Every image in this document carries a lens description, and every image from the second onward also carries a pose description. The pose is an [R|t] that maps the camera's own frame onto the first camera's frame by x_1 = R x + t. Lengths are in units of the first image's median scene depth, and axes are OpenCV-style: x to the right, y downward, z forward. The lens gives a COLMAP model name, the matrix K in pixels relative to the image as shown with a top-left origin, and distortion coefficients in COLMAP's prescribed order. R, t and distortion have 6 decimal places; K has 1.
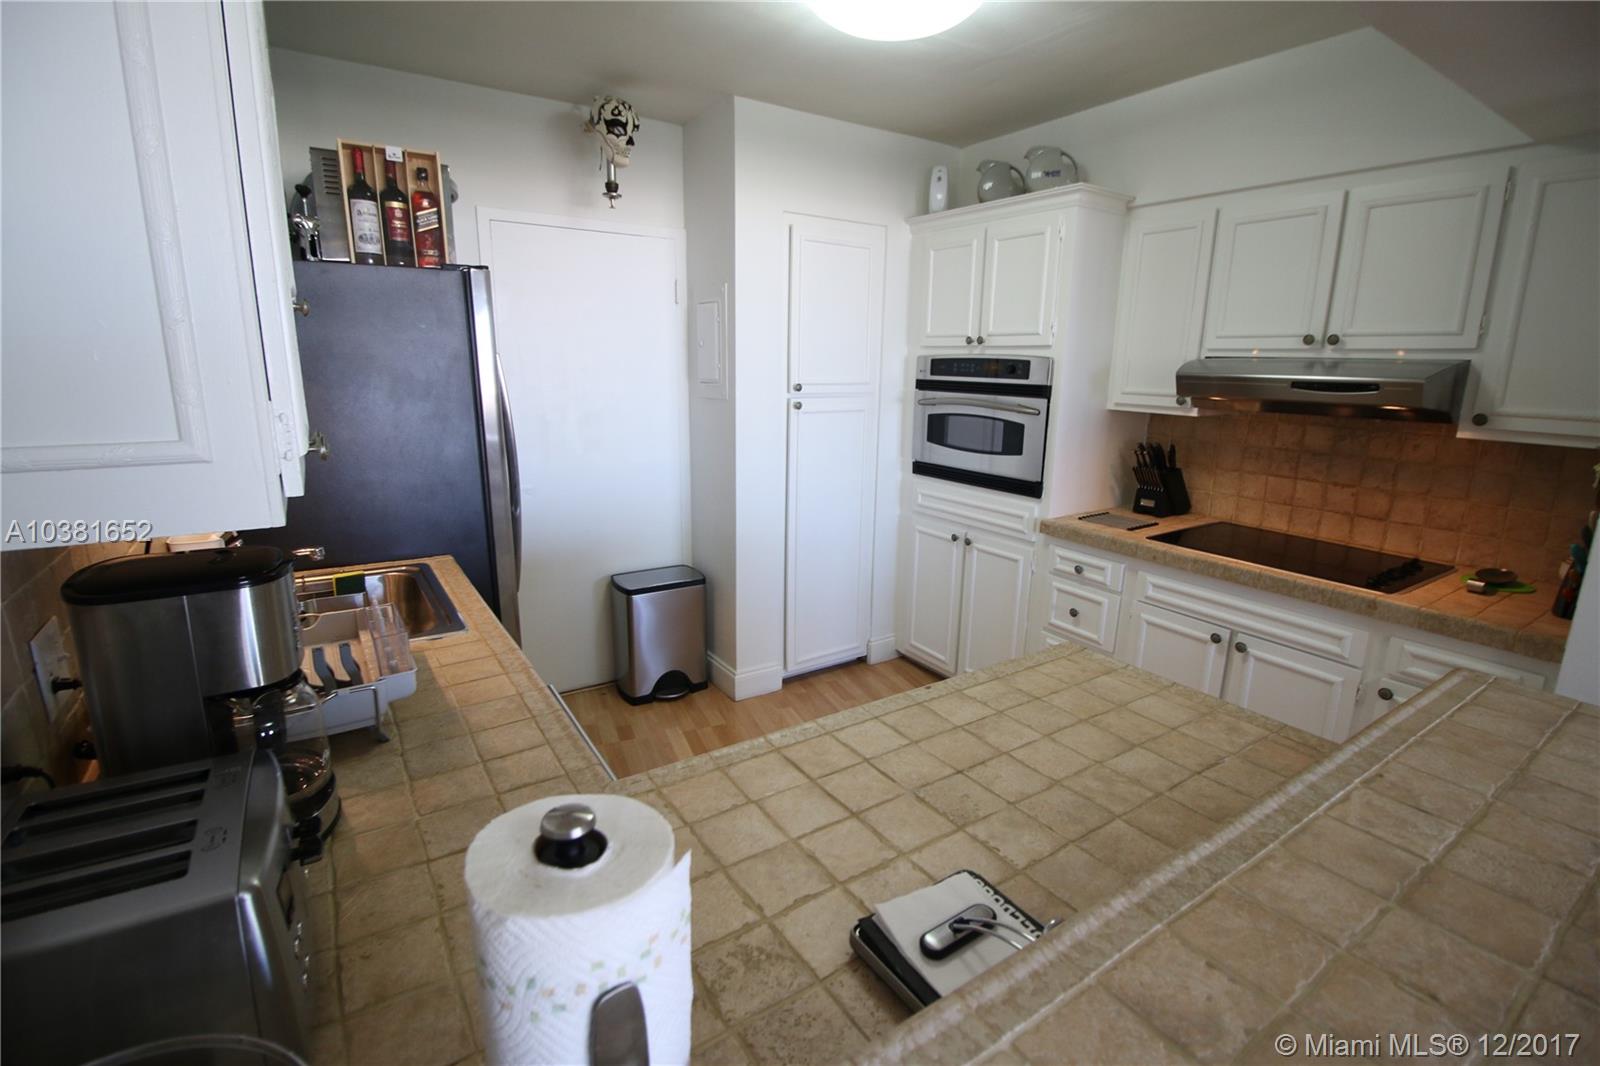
lens RADIAL K [[736.0, 0, 811.3], [0, 736.0, 530.0], [0, 0, 1]] dist [-0.002310, -0.011678]
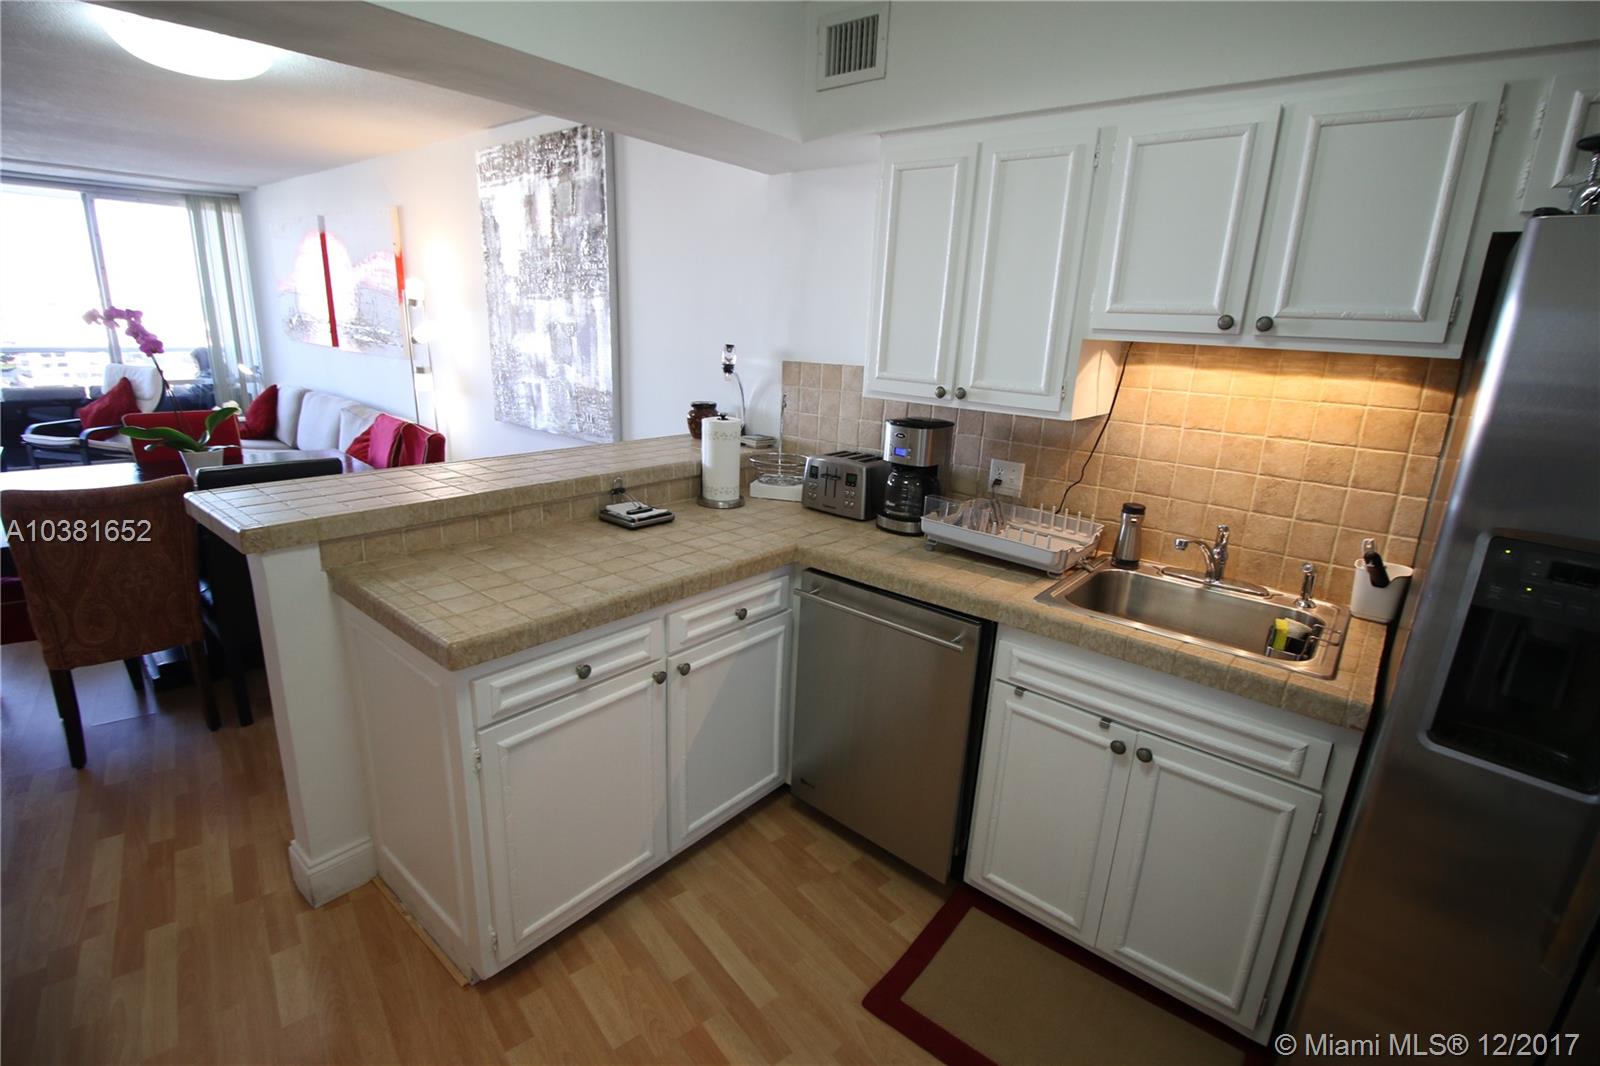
lens RADIAL K [[736.0, 0, 803.6], [0, 736.0, 530.5], [0, 0, 1]] dist [-0.002310, -0.011678]
pose [[-0.959216, 0.010684, -0.282474, 0.240463], [-0.126981, 0.876502, 0.464350, -0.542442], [0.252550, 0.481280, -0.839397, 2.233986]]
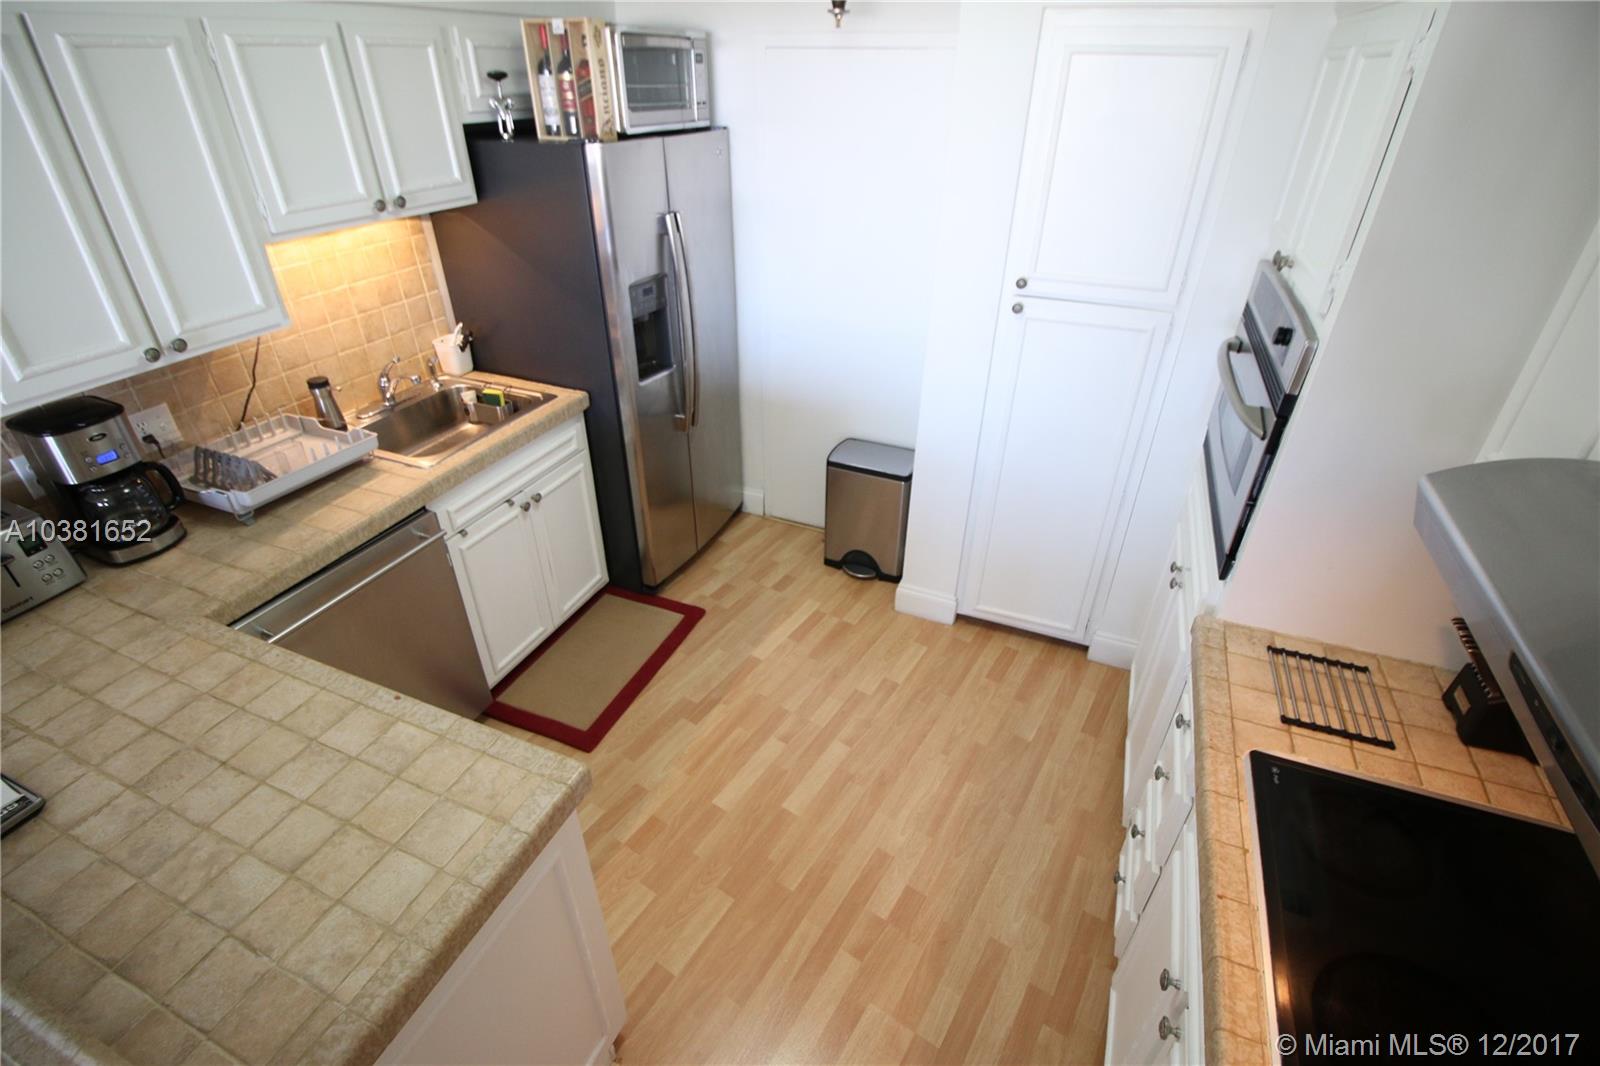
lens RADIAL K [[736.0, 0, 802.8], [0, 736.0, 529.2], [0, 0, 1]] dist [-0.002310, -0.011678]
pose [[0.548933, 0.433760, -0.714511, 1.169183], [-0.187859, 0.896967, 0.400199, -0.544715], [0.814483, -0.085455, 0.573860, 0.950116]]
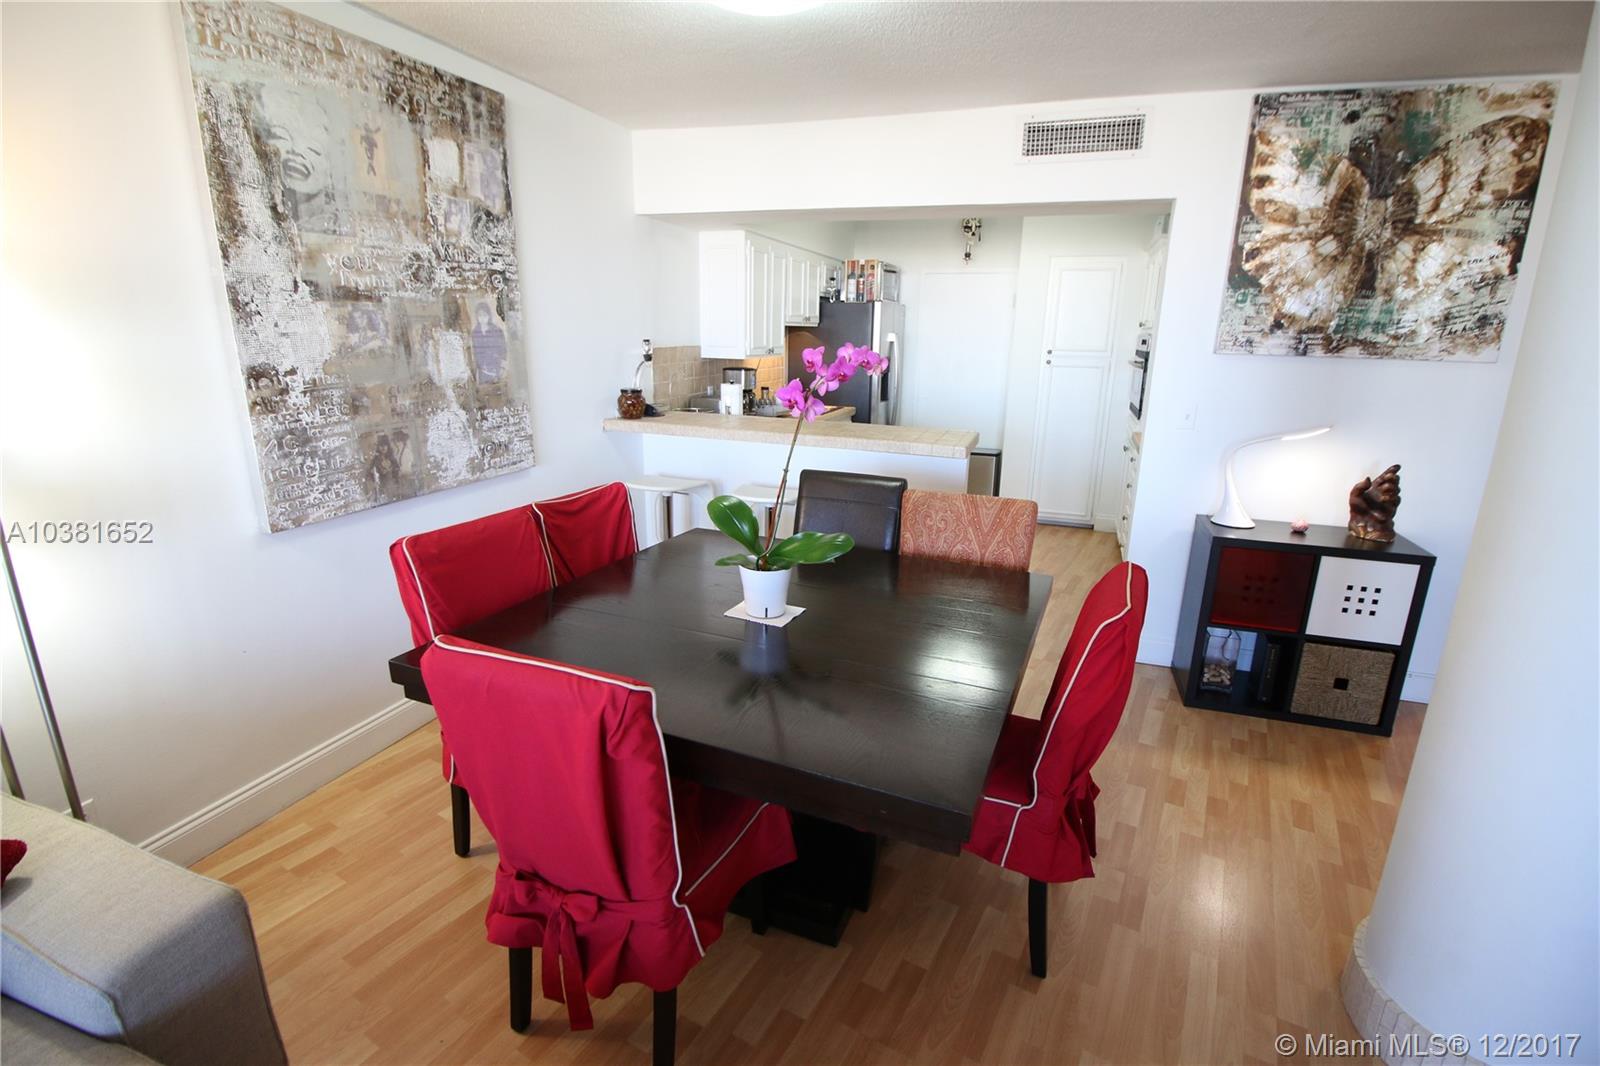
lens RADIAL K [[736.0, 0, 809.2], [0, 736.0, 526.7], [0, 0, 1]] dist [-0.002310, -0.011678]
pose [[0.598165, 0.200614, -0.775856, 2.705597], [-0.187915, 0.976278, 0.107560, 0.344477], [0.779029, 0.081456, 0.621674, -1.328187]]
